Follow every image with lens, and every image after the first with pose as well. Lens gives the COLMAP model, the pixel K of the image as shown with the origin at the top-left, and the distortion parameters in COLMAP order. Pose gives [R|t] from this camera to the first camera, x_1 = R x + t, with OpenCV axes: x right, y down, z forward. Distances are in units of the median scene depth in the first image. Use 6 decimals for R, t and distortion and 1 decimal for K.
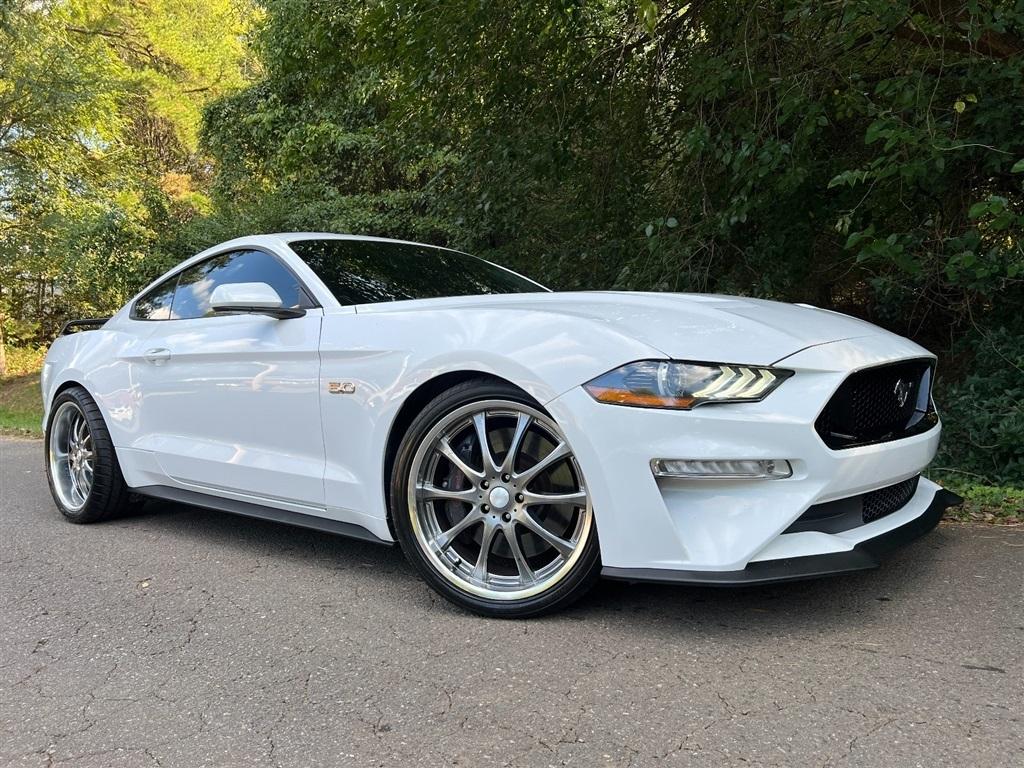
lens RADIAL K [[770.5, 0, 511.6], [0, 770.5, 388.5], [0, 0, 1]] dist [0.053427, -0.068979]
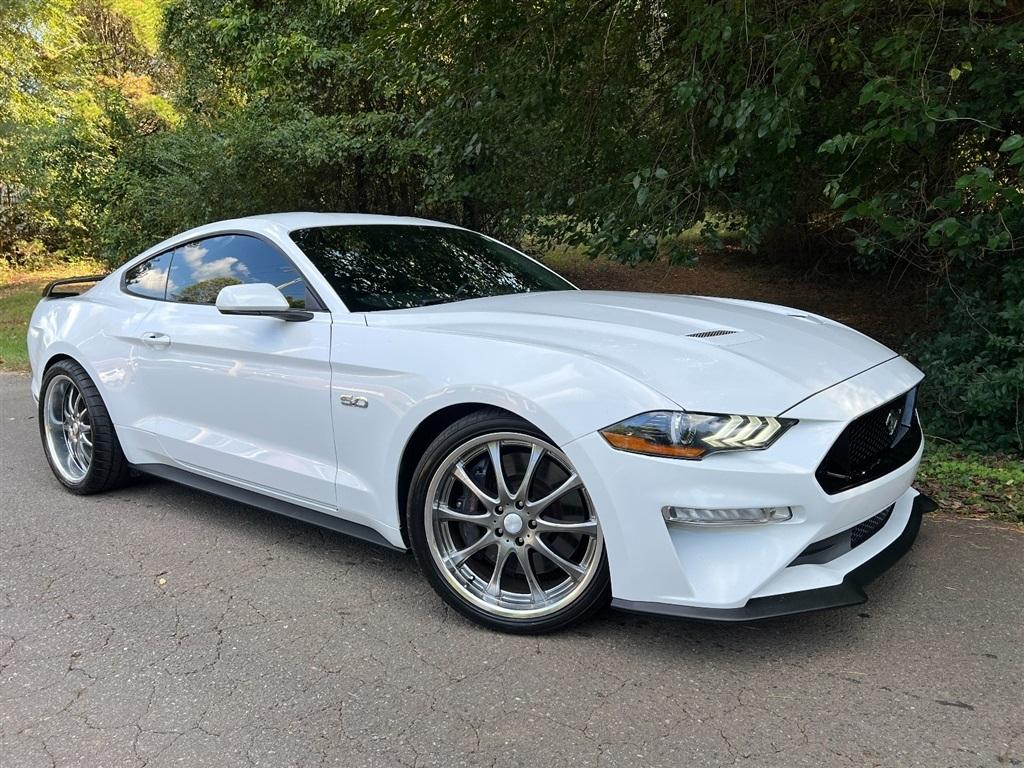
lens RADIAL K [[769.2, 0, 515.8], [0, 769.2, 382.5], [0, 0, 1]] dist [0.056184, -0.071666]
pose [[0.998972, 0.008875, 0.044447, -0.056878], [-0.013947, 0.993253, 0.115129, -0.159930], [-0.043126, -0.115631, 0.992356, -0.021036]]
